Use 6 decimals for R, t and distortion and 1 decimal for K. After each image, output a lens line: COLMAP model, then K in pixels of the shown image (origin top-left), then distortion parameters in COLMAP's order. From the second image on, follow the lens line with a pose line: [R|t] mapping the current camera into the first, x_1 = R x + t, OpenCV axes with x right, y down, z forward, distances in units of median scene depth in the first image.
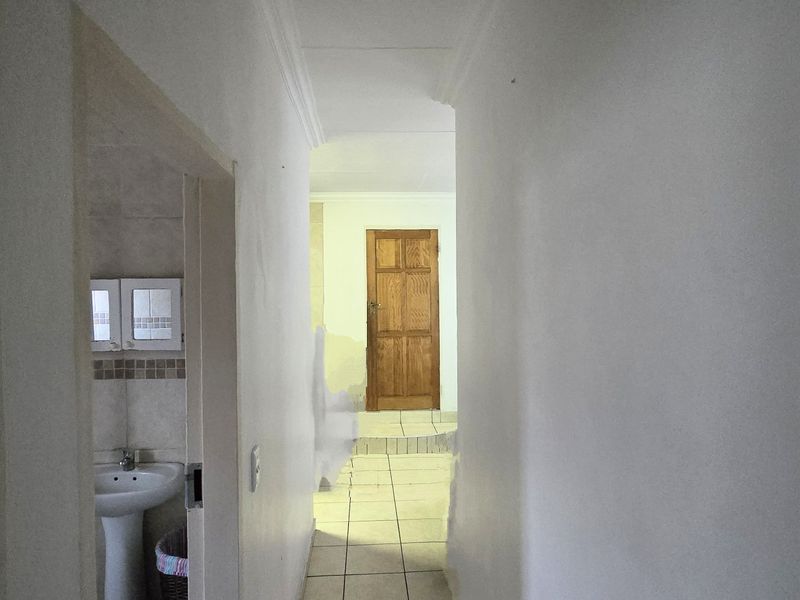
lens RADIAL K [[515.8, 0, 400.8], [0, 515.8, 292.9], [0, 0, 1]] dist [-0.006037, -0.004770]
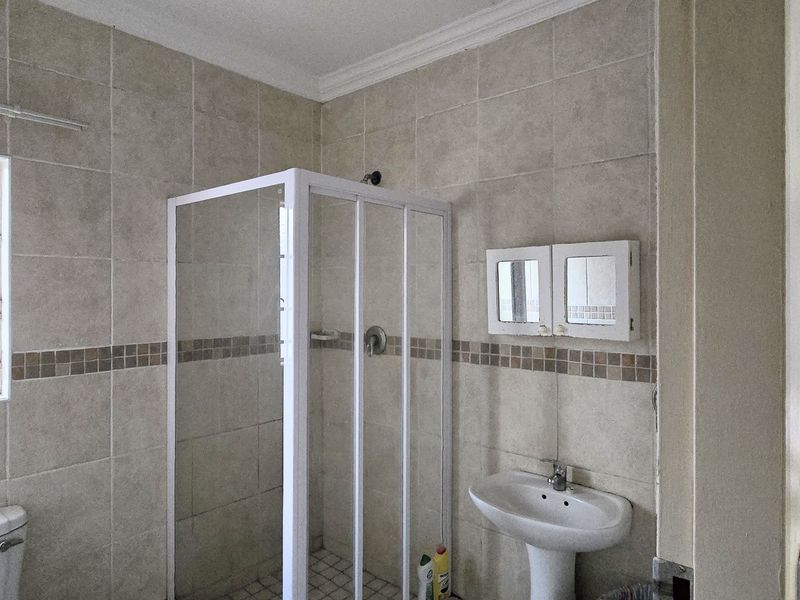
lens RADIAL K [[515.8, 0, 397.8], [0, 515.8, 292.4], [0, 0, 1]] dist [-0.006037, -0.004770]
pose [[0.693110, 0.005592, -0.720810, -0.136707], [-0.008906, 0.999960, -0.000806, 0.047237], [0.720777, 0.006978, 0.693132, 0.278667]]
